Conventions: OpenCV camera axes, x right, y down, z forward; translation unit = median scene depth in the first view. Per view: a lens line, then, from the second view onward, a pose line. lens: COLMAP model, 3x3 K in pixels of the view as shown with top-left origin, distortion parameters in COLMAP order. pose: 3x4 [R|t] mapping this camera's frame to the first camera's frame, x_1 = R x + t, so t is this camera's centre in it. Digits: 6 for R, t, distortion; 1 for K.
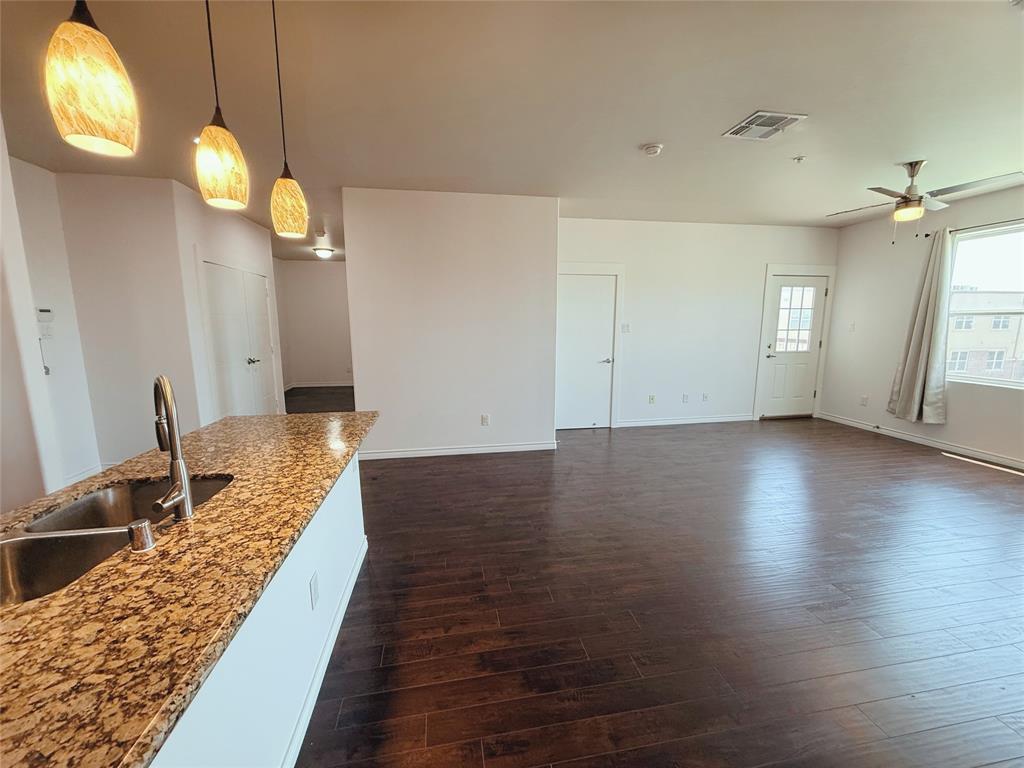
lens RADIAL K [[408.1, 0, 512.5], [0, 408.1, 384.4], [0, 0, 1]] dist [0.002471, 0.000616]
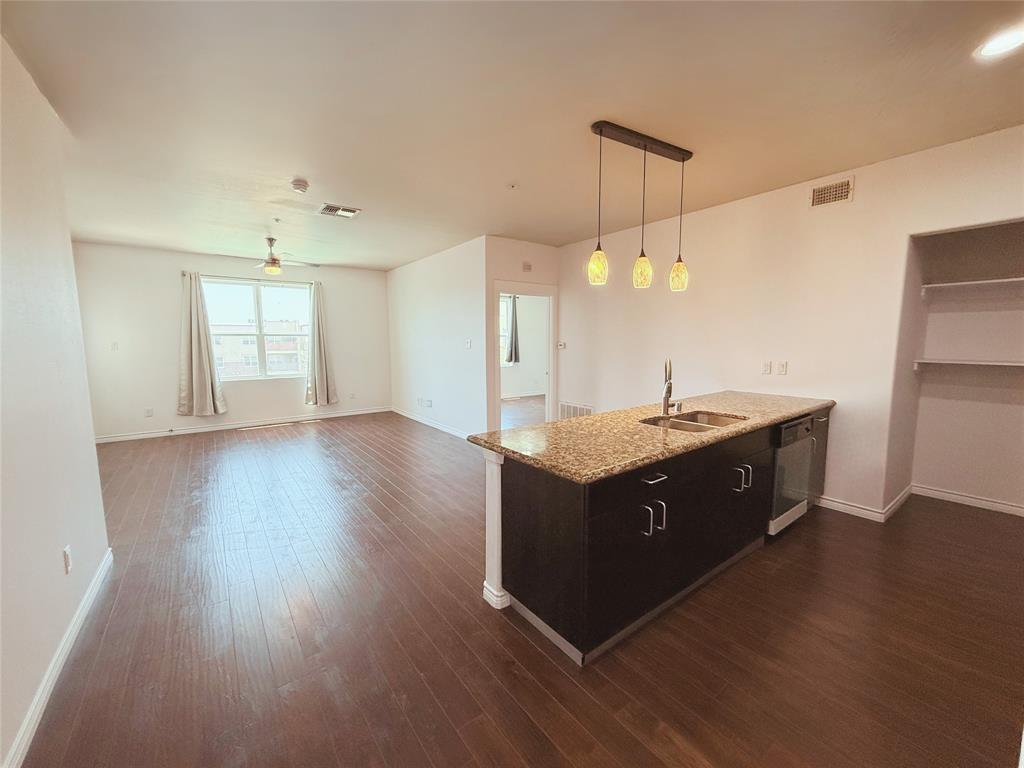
lens RADIAL K [[408.1, 0, 507.4], [0, 408.1, 382.1], [0, 0, 1]] dist [0.002471, 0.000616]
pose [[-0.437063, -0.091913, 0.894722, -0.584301], [0.144183, 0.974740, 0.170565, -0.095945], [-0.887799, 0.203552, -0.412771, 0.643582]]
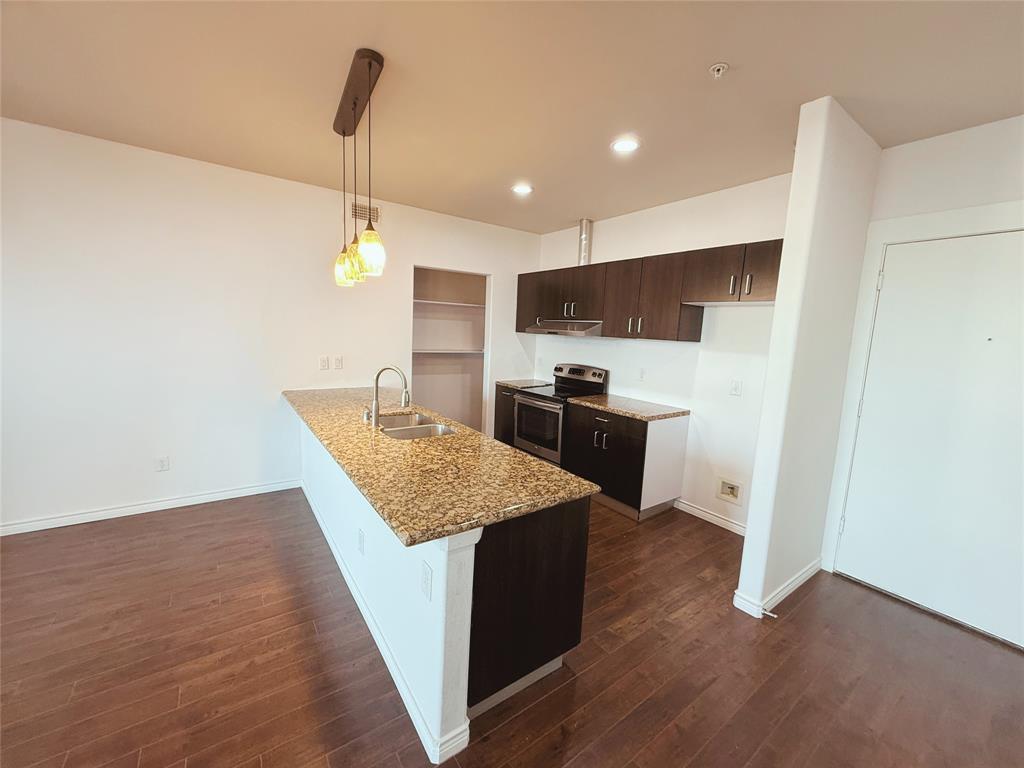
lens RADIAL K [[408.1, 0, 513.0], [0, 408.1, 383.5], [0, 0, 1]] dist [0.002471, 0.000616]
pose [[-0.899091, 0.019989, -0.437305, -0.116321], [-0.109286, 0.957078, 0.268436, -0.132200], [0.423901, 0.289140, -0.858316, 0.721035]]
